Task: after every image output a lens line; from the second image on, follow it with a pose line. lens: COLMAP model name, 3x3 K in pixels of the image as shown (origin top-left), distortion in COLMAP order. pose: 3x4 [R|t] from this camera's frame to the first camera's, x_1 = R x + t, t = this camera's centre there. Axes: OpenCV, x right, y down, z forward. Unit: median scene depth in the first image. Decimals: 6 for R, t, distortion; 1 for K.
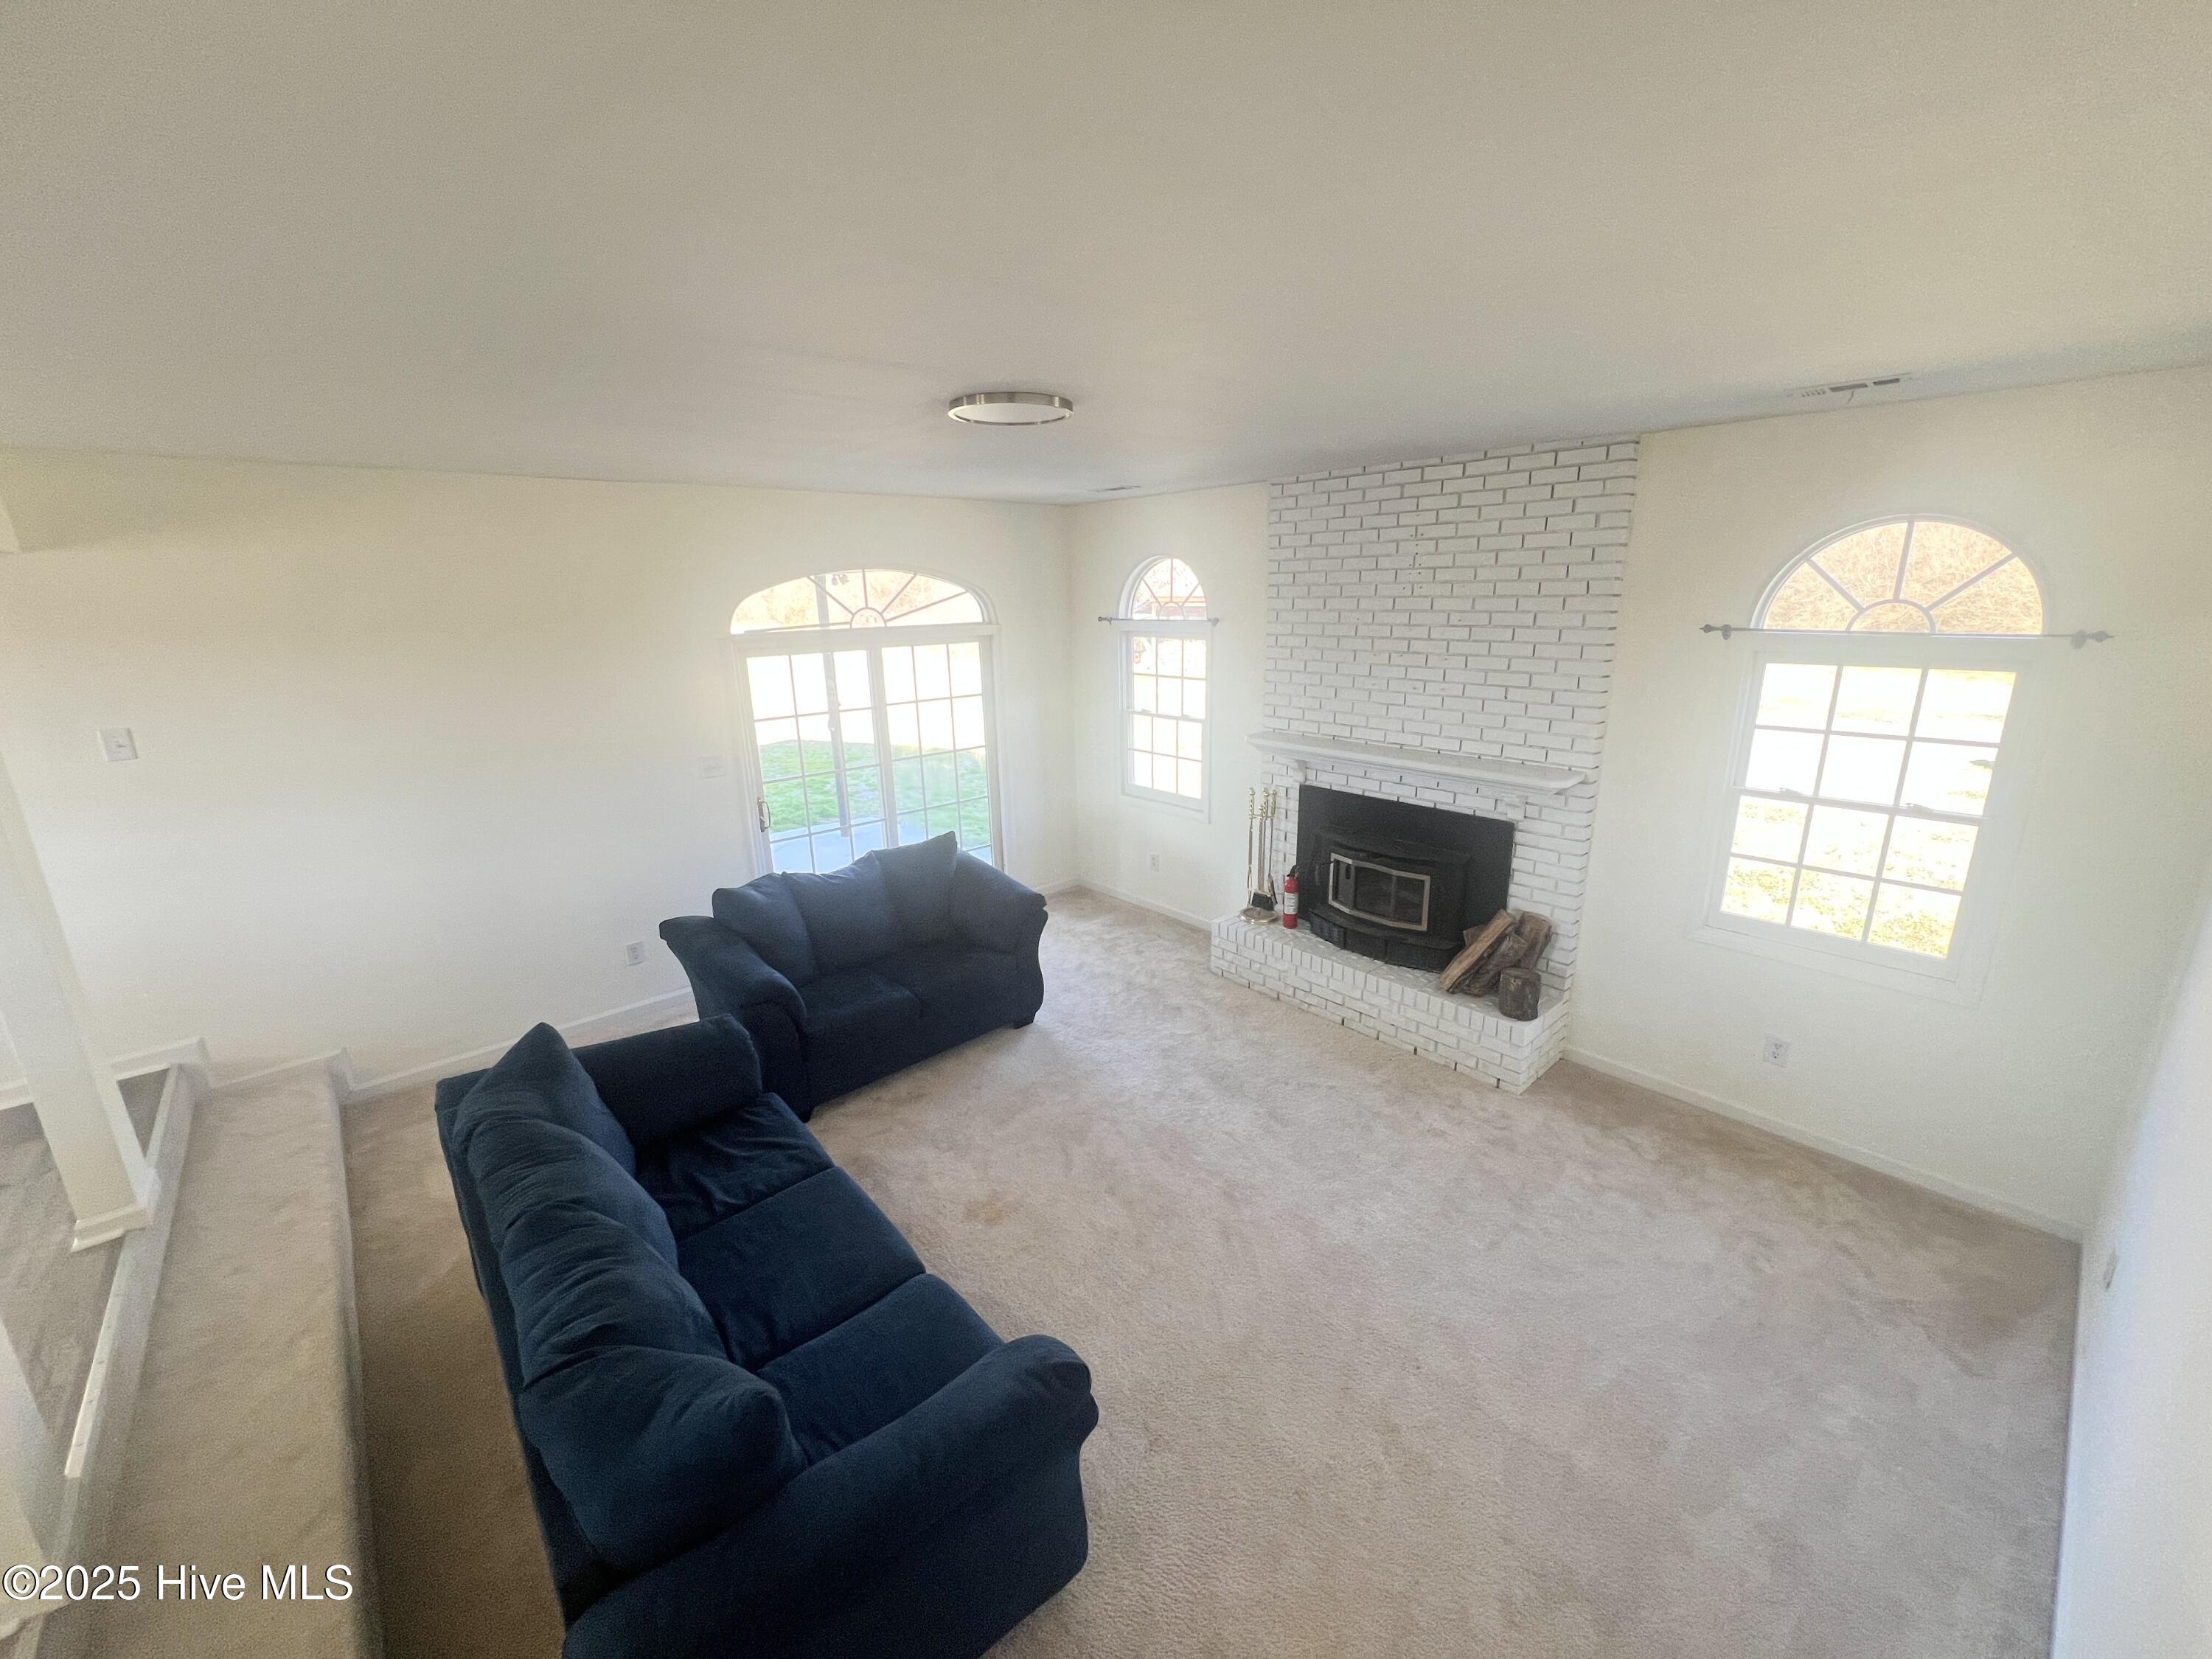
lens RADIAL K [[883.6, 0, 1102.8], [0, 883.6, 829.7], [0, 0, 1]] dist [0.000851, 0.000037]
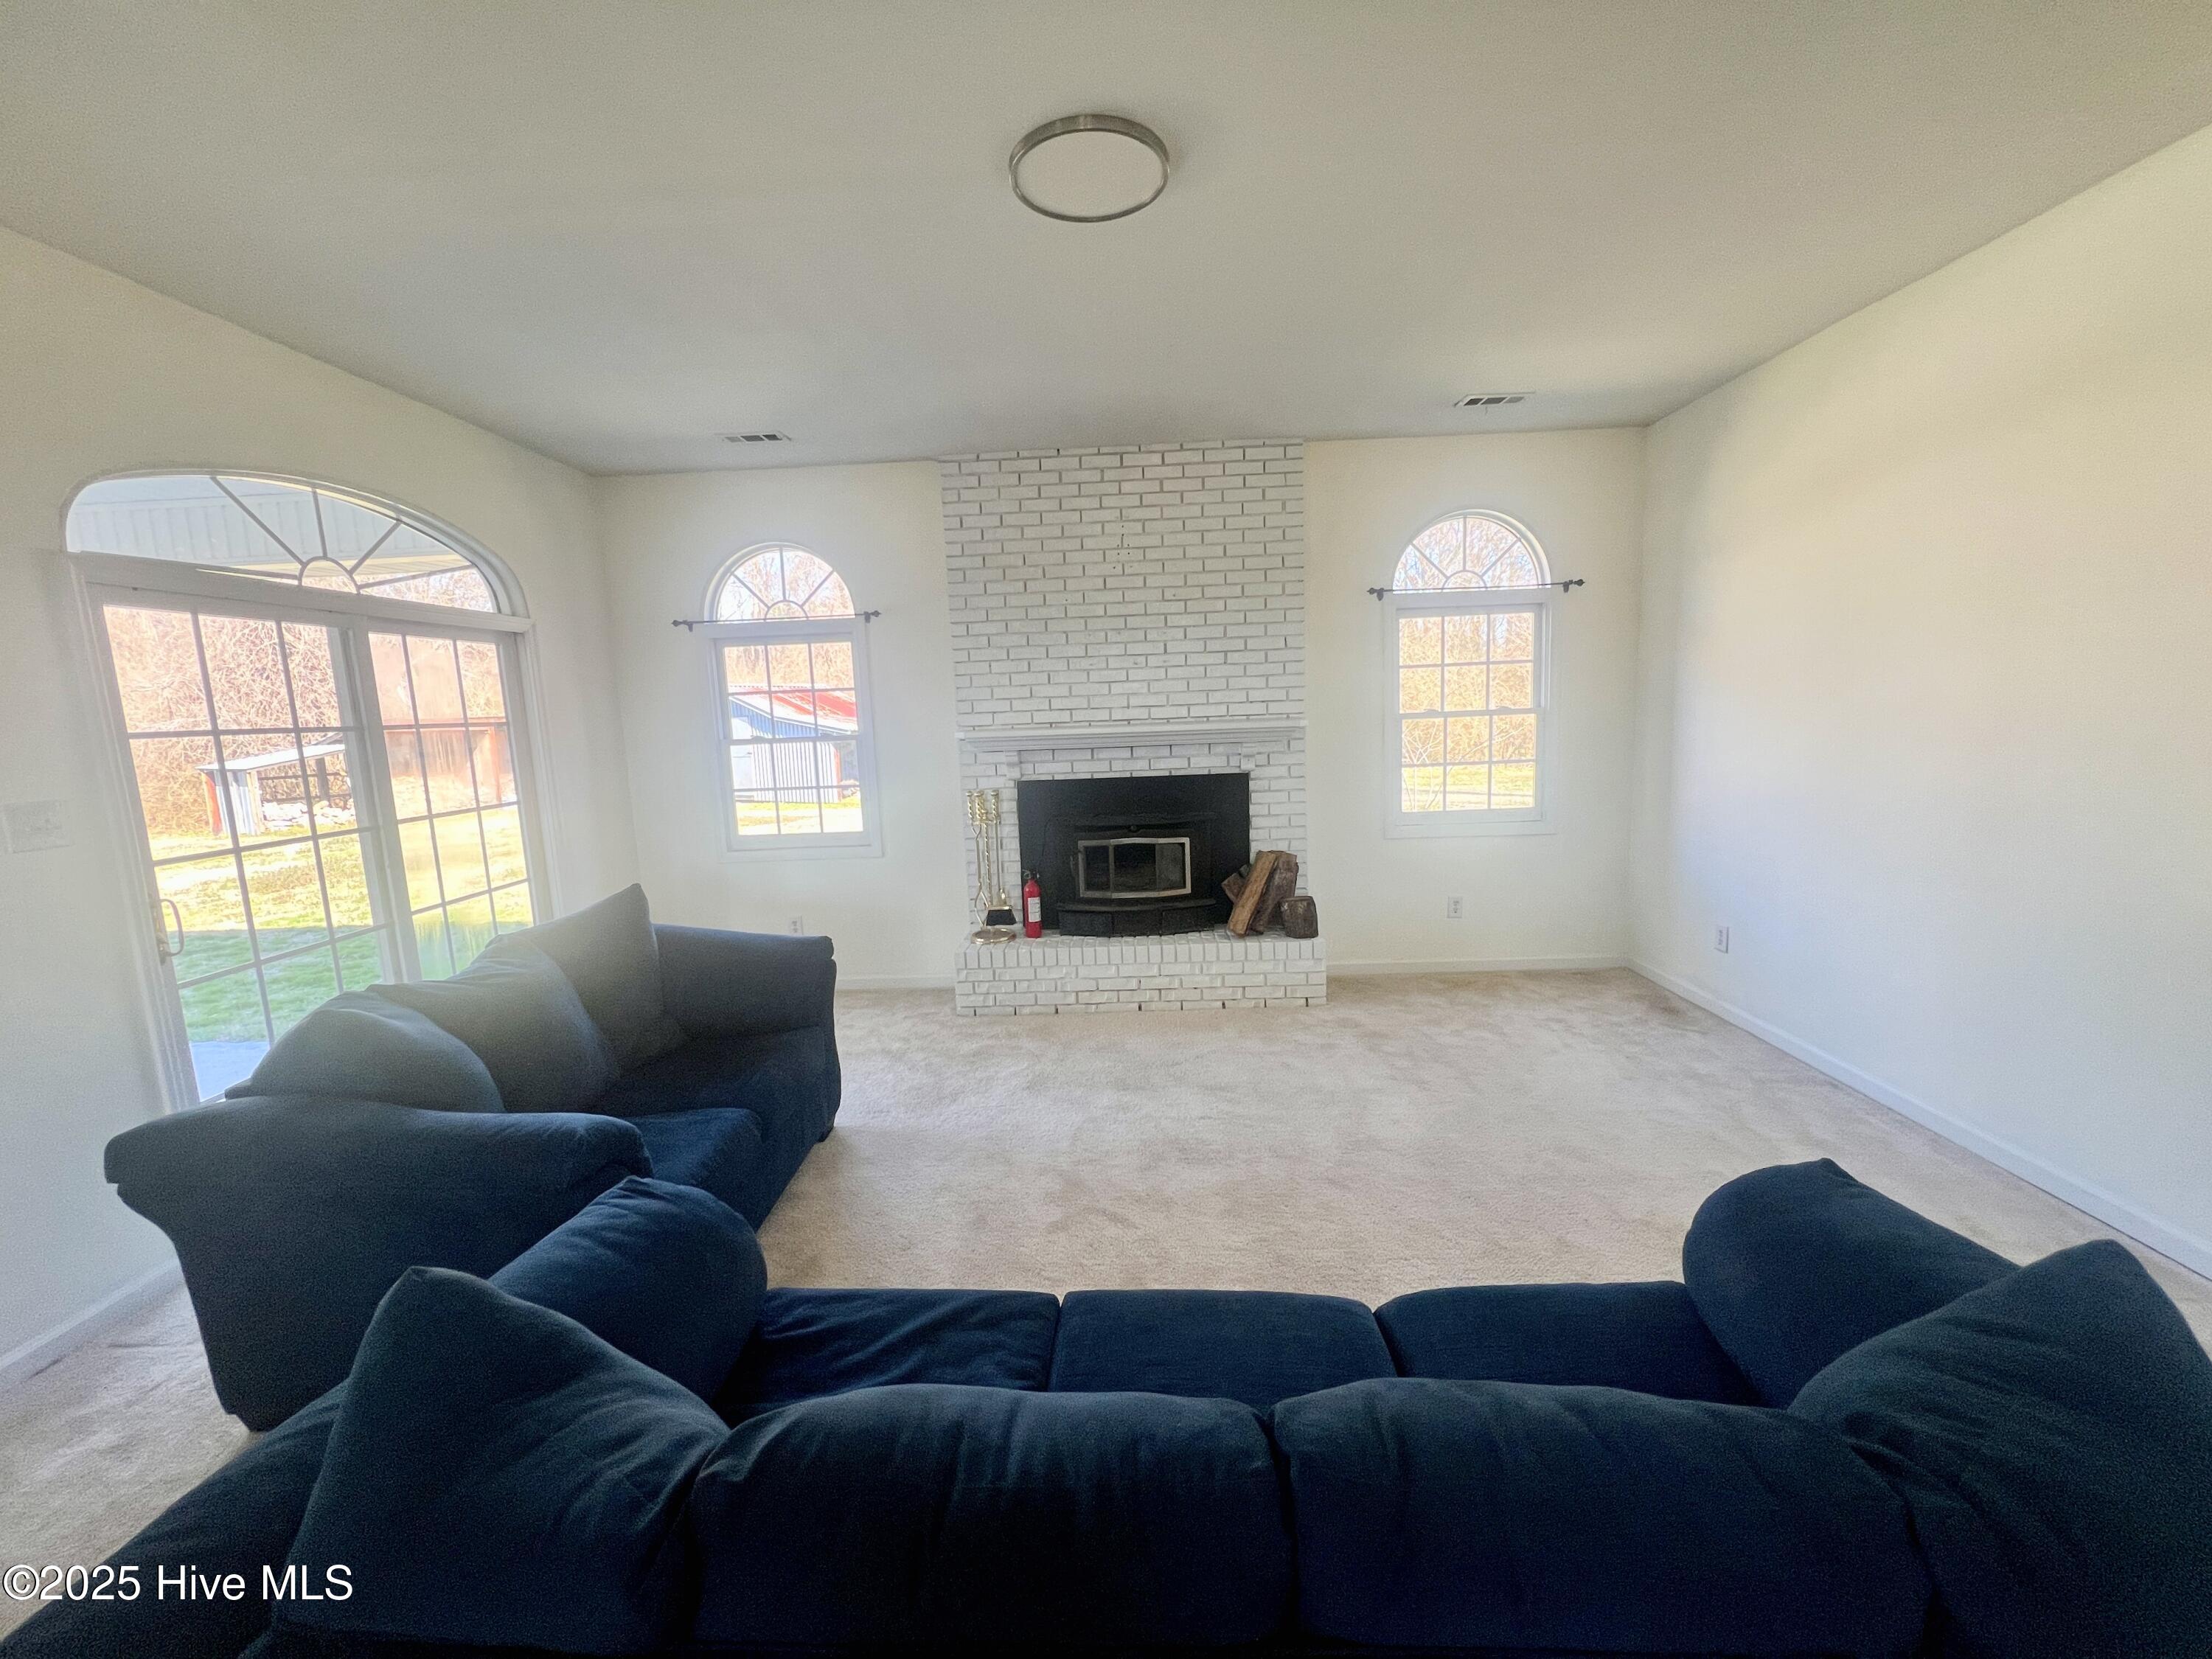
lens RADIAL K [[883.6, 0, 1107.6], [0, 883.6, 826.0], [0, 0, 1]] dist [0.000851, 0.000037]
pose [[0.684183, -0.107598, 0.721330, -0.449936], [0.217388, 0.974185, -0.060878, 0.084048], [-0.696158, 0.198460, 0.689911, 0.357717]]
